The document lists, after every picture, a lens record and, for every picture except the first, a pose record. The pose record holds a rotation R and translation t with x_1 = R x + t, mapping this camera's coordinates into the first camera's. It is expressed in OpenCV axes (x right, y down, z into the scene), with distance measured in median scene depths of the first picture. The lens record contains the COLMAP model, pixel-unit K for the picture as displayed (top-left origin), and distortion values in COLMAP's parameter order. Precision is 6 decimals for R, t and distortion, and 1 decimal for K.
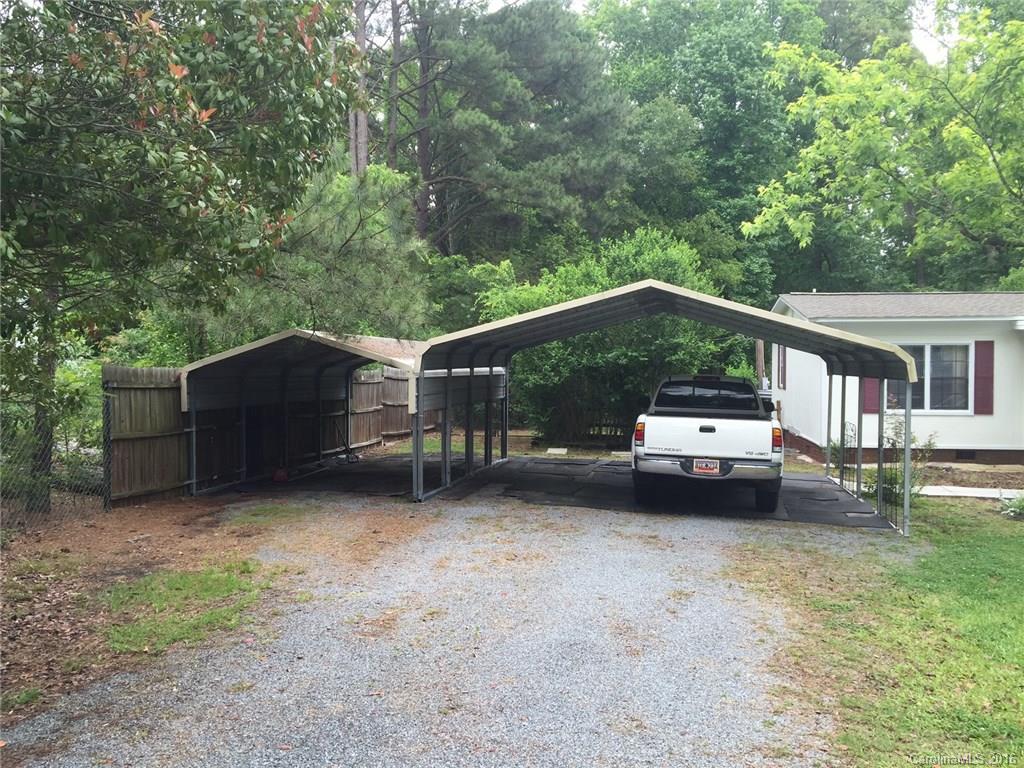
lens RADIAL K [[873.9, 0, 512.0], [0, 873.9, 384.0], [0, 0, 1]] dist [0.074470, -0.105683]
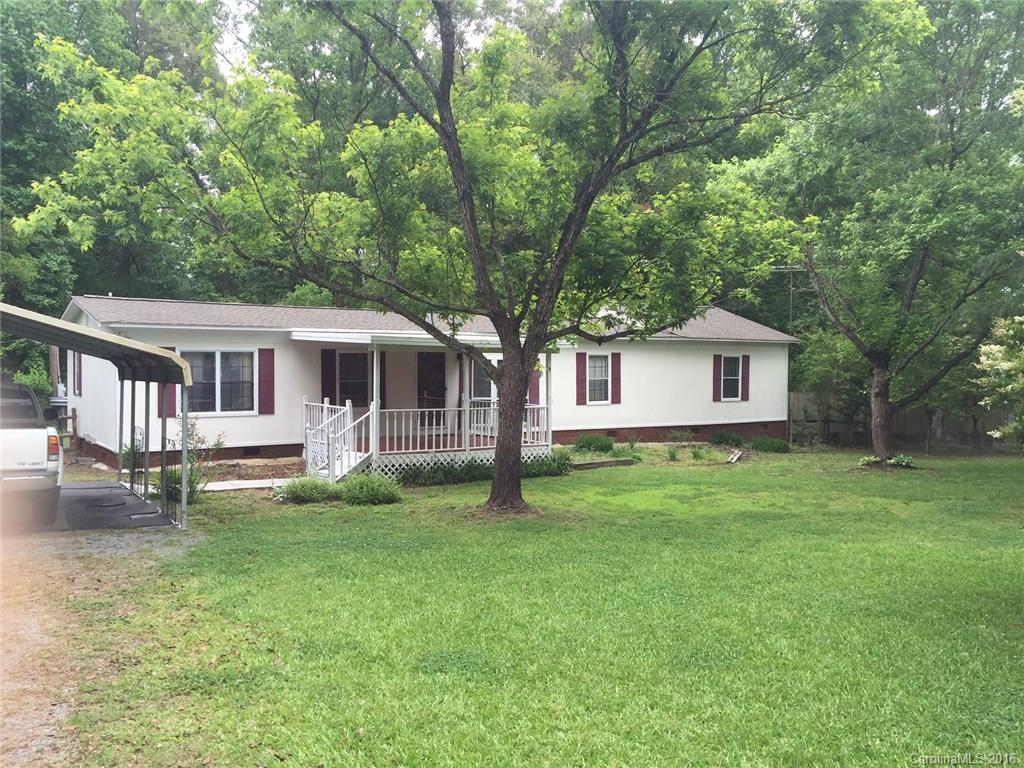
lens RADIAL K [[873.9, 0, 512.0], [0, 873.9, 384.0], [0, 0, 1]] dist [0.074470, -0.105683]
pose [[0.738450, -0.012344, 0.674195, 0.017536], [0.016492, 0.999864, 0.000243, 0.001294], [-0.674107, 0.010939, 0.738553, -0.050948]]
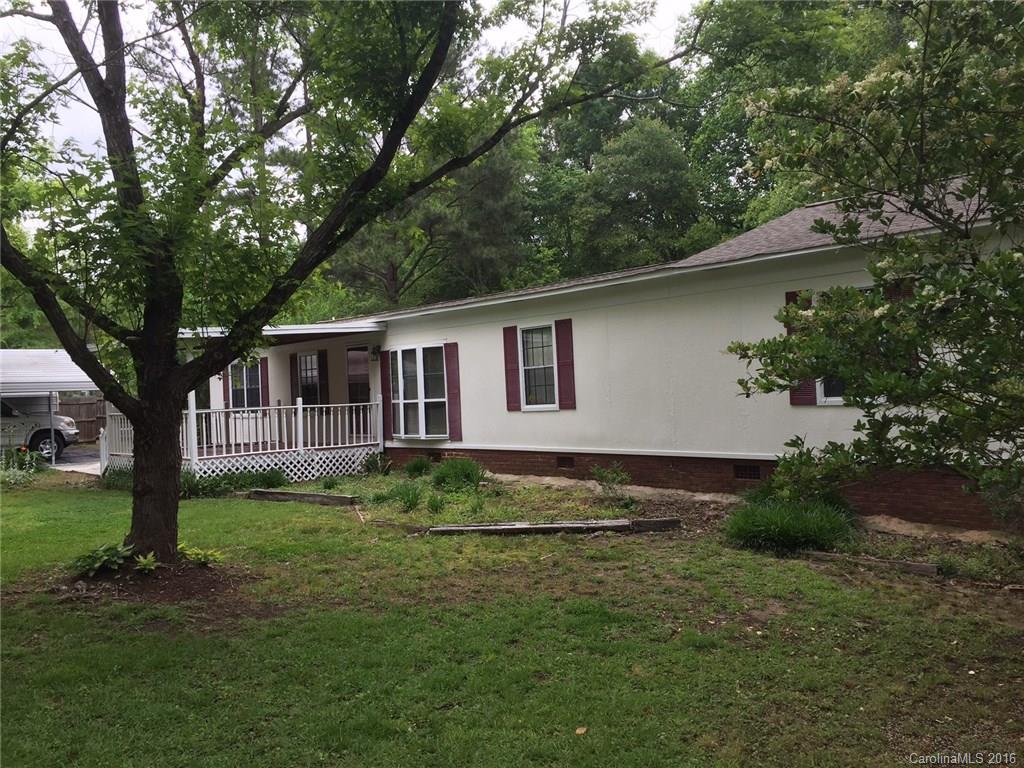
lens RADIAL K [[873.9, 0, 512.0], [0, 873.9, 384.0], [0, 0, 1]] dist [0.074470, -0.105683]
pose [[0.788016, -0.039826, -0.614365, 2.368818], [0.012768, 0.998748, -0.048367, 0.078133], [0.615522, 0.030270, 0.787538, 0.368808]]
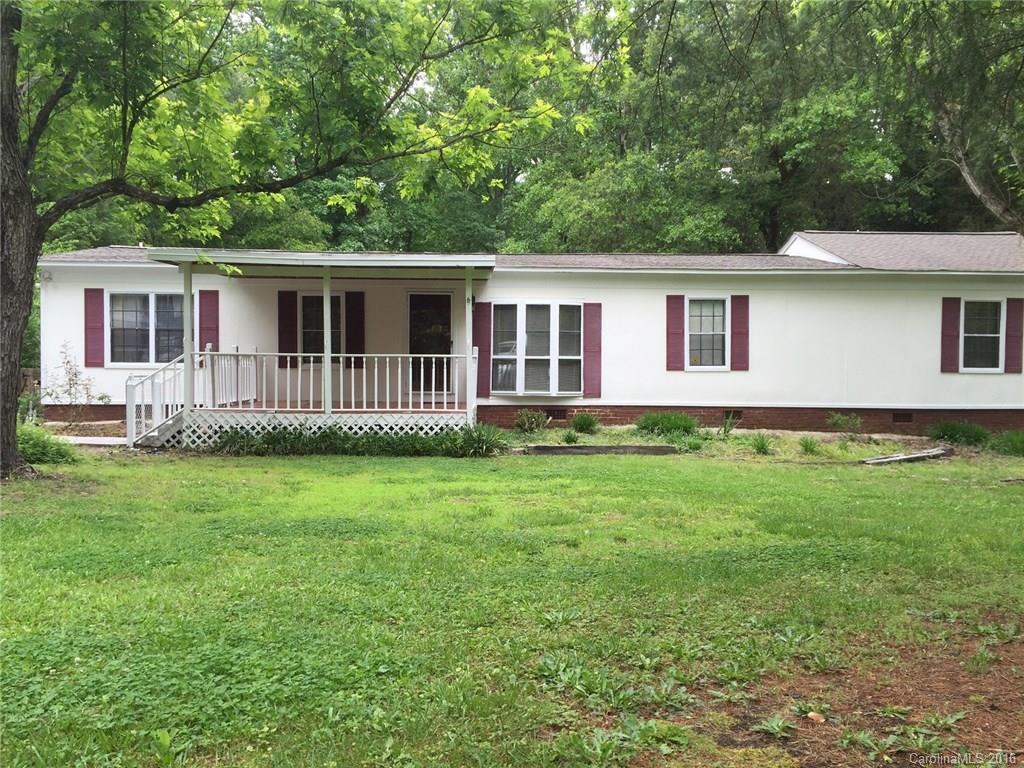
lens RADIAL K [[873.9, 0, 512.0], [0, 873.9, 384.0], [0, 0, 1]] dist [0.074470, -0.105683]
pose [[0.979945, 0.001644, 0.199260, 1.003875], [-0.000076, 0.999969, -0.007872, 0.089551], [-0.199266, 0.007699, 0.979915, 0.007404]]
